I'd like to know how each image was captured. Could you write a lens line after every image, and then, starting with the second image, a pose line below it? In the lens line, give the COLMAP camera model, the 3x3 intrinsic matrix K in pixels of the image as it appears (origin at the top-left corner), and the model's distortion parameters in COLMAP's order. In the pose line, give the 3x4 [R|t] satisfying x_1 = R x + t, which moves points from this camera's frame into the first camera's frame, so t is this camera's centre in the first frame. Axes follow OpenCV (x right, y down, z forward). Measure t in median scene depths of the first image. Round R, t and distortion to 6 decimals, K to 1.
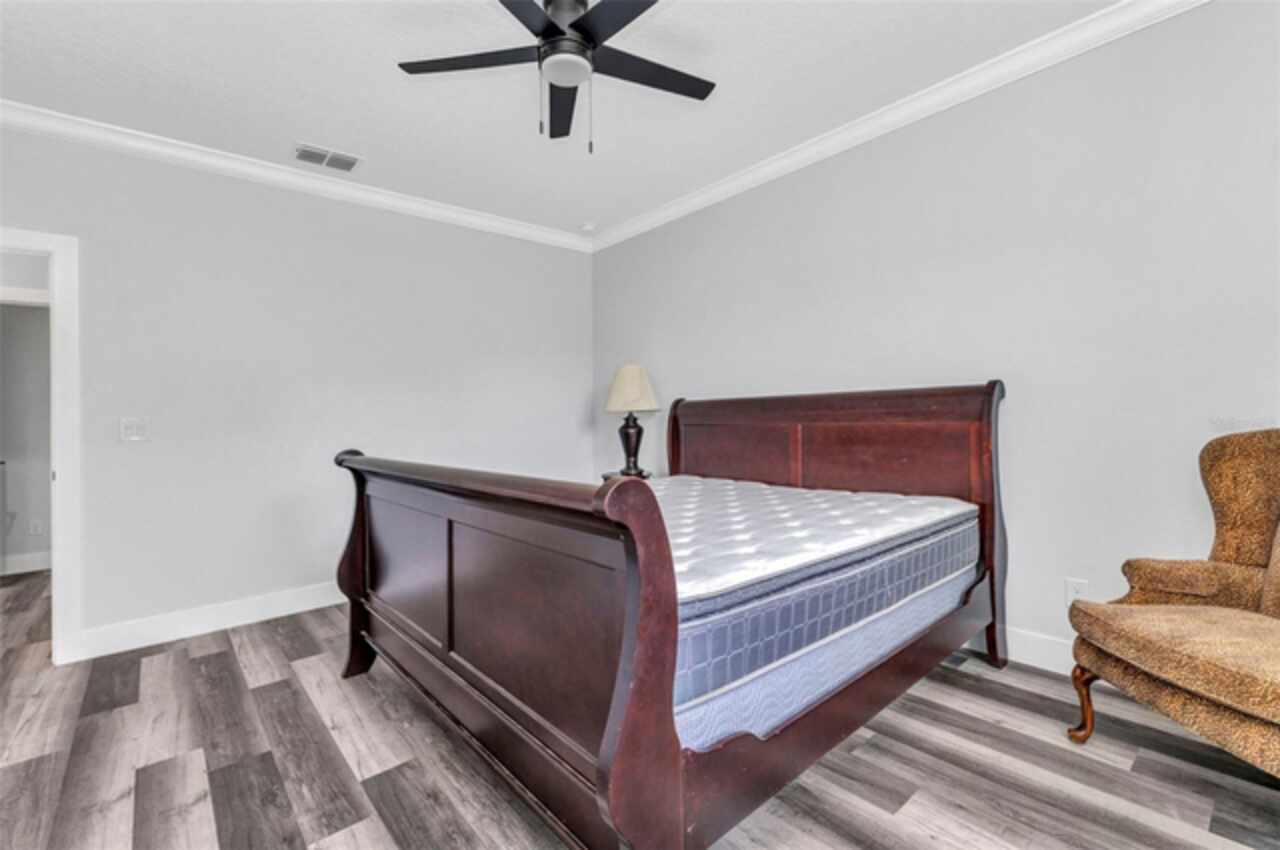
lens RADIAL K [[555.9, 0, 635.0], [0, 555.9, 413.2], [0, 0, 1]] dist [-0.003751, -0.000890]
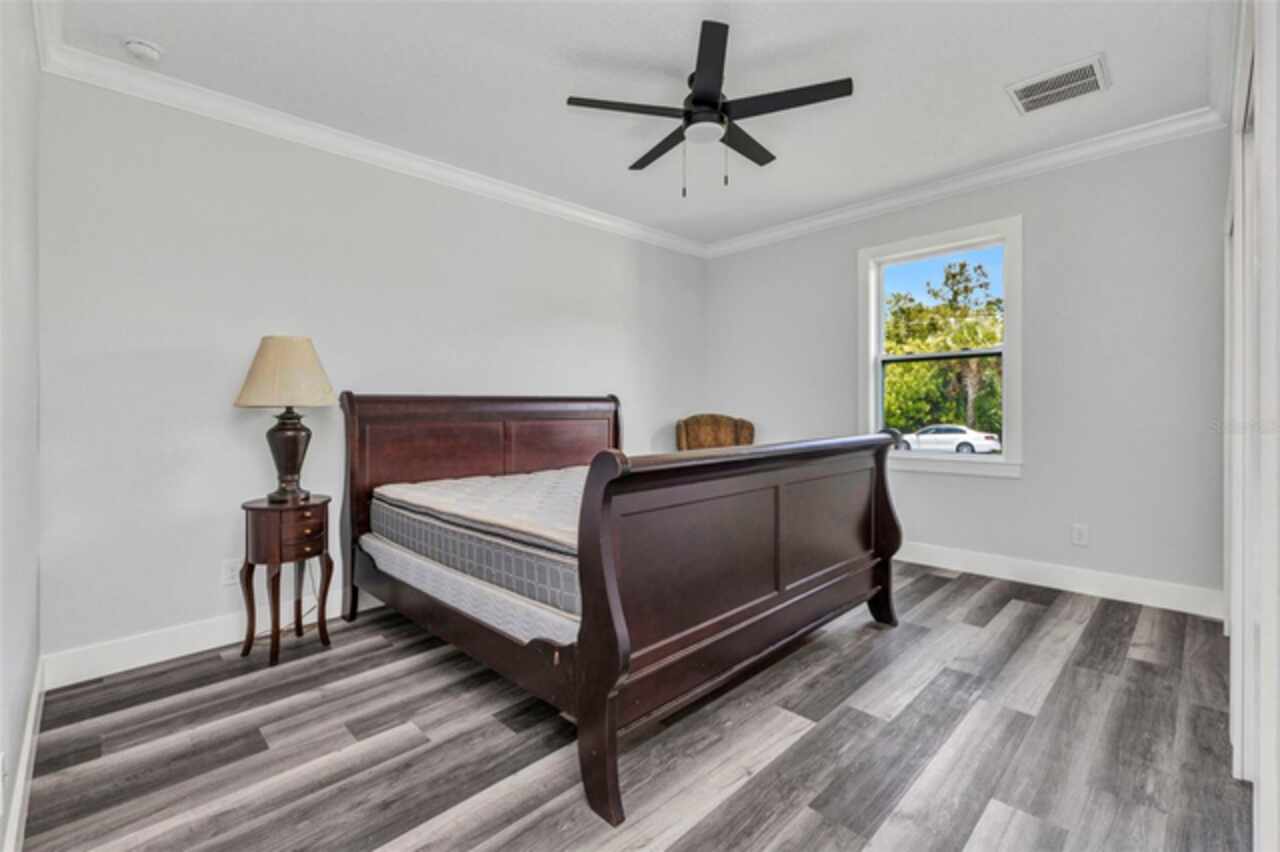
lens RADIAL K [[555.9, 0, 635.0], [0, 555.9, 428.3], [0, 0, 1]] dist [-0.003751, -0.000890]
pose [[-0.065762, 0.001178, 0.997835, -1.331200], [-0.002027, 0.999997, -0.001314, 0.045595], [-0.997833, -0.002109, -0.065759, 1.193250]]
